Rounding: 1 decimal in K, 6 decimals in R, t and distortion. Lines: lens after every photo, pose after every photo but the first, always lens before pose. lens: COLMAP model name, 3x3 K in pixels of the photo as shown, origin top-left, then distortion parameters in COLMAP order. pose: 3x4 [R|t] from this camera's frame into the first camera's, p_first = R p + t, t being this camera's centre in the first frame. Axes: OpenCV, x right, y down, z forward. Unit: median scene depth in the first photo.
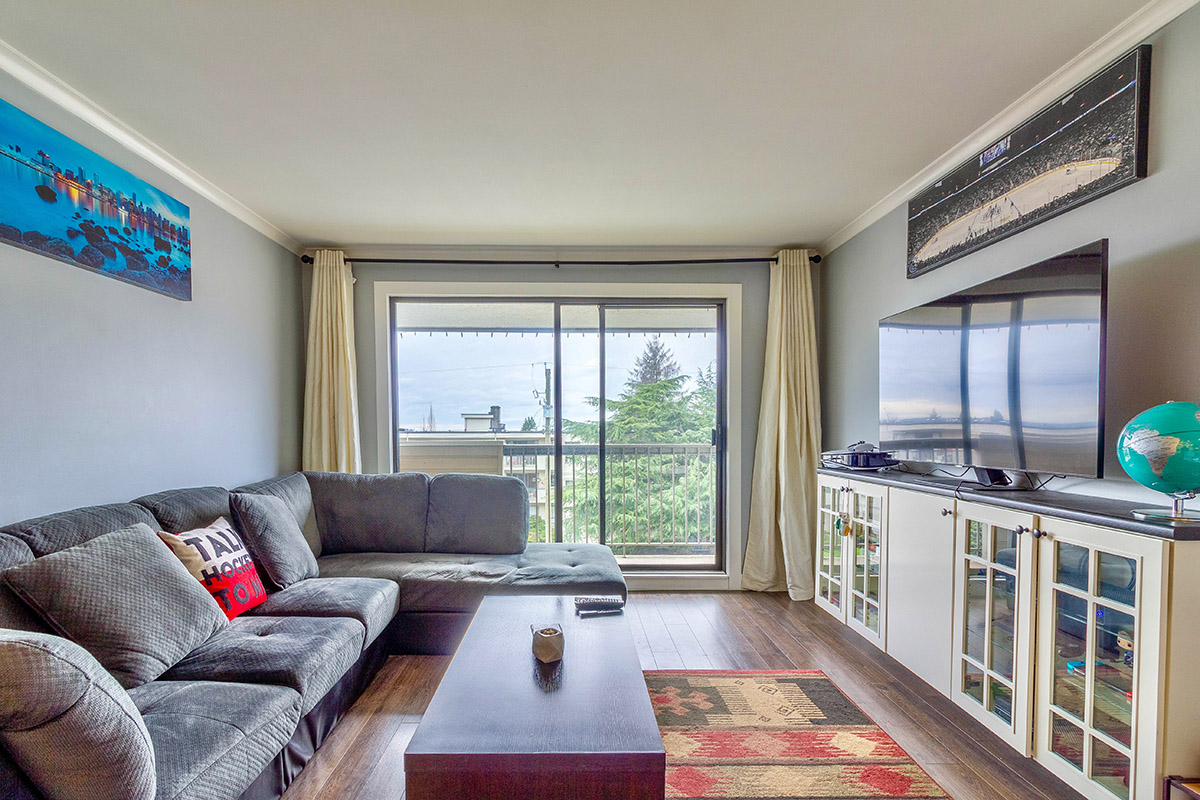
lens RADIAL K [[583.1, 0, 585.2], [0, 583.1, 449.1], [0, 0, 1]] dist [0.003278, 0.000775]
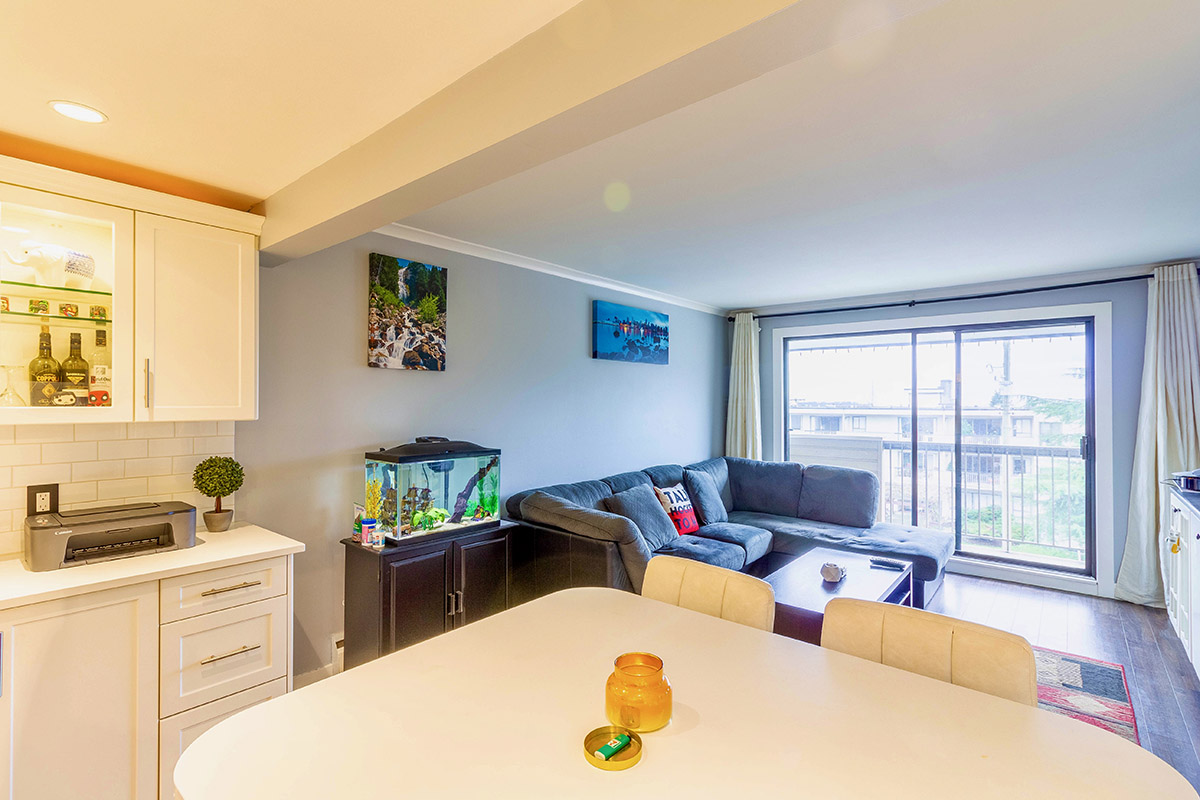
lens RADIAL K [[574.2, 0, 600.0], [0, 574.2, 400.0], [0, 0, 1]] dist [0.008063, 0.000218]
pose [[0.759055, -0.000389, -0.651026, 0.353494], [-0.023126, 0.999353, -0.027561, -0.082968], [0.650615, 0.035976, 0.758555, -0.528287]]
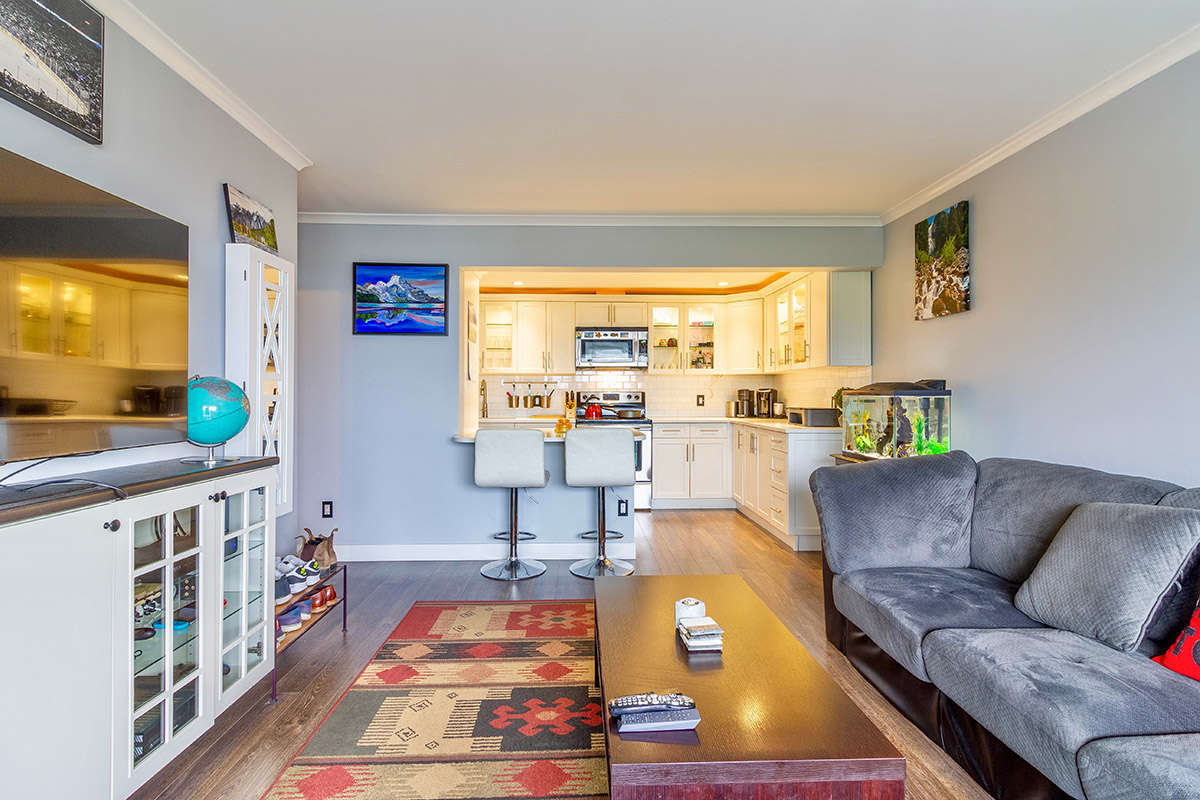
lens RADIAL K [[607.3, 0, 598.0], [0, 607.3, 393.3], [0, 0, 1]] dist [0.000525, -0.000084]
pose [[-0.999920, 0.001611, -0.012561, 0.069294], [0.001234, 0.999551, 0.029933, -0.044197], [0.012604, 0.029915, -0.999473, 1.294951]]
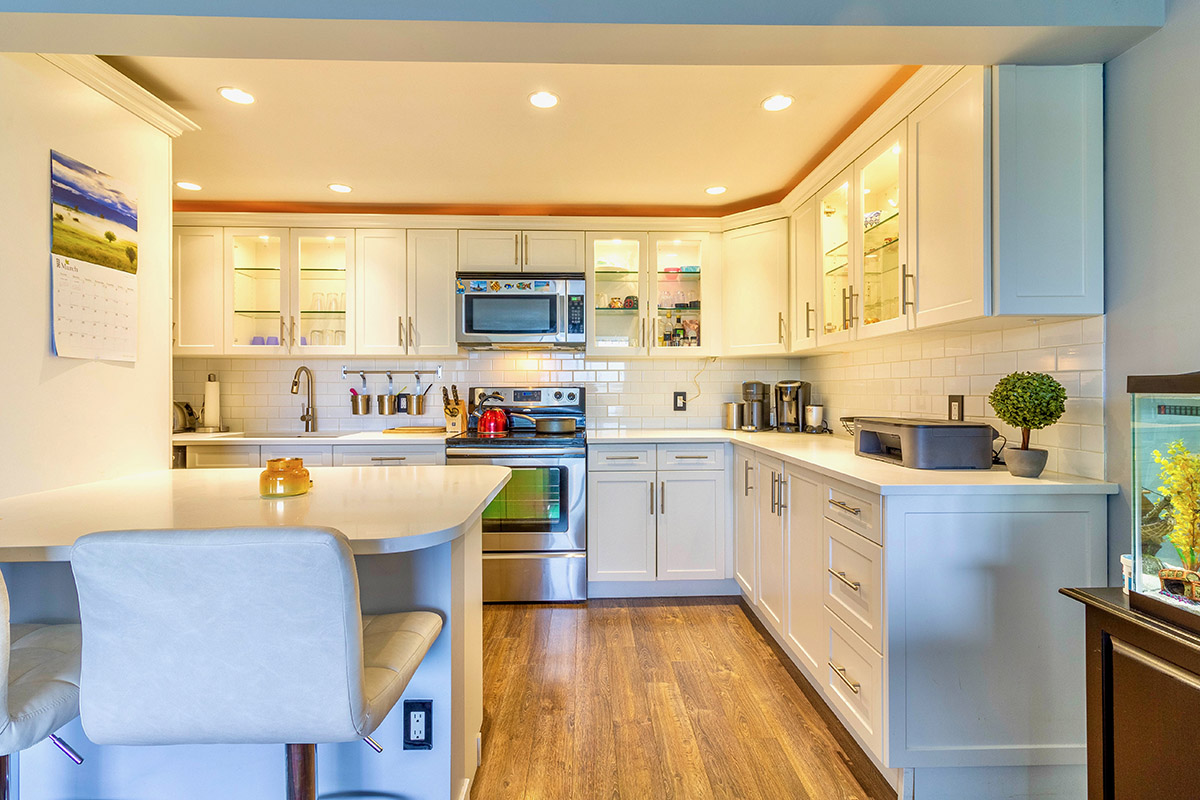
lens RADIAL K [[577.5, 0, 596.4], [0, 577.5, 390.8], [0, 0, 1]] dist [0.002266, 0.000309]
pose [[-0.999978, 0.004872, -0.004508, -0.149147], [0.004727, 0.999491, 0.031554, -0.014115], [0.004660, 0.031532, -0.999492, 0.325734]]
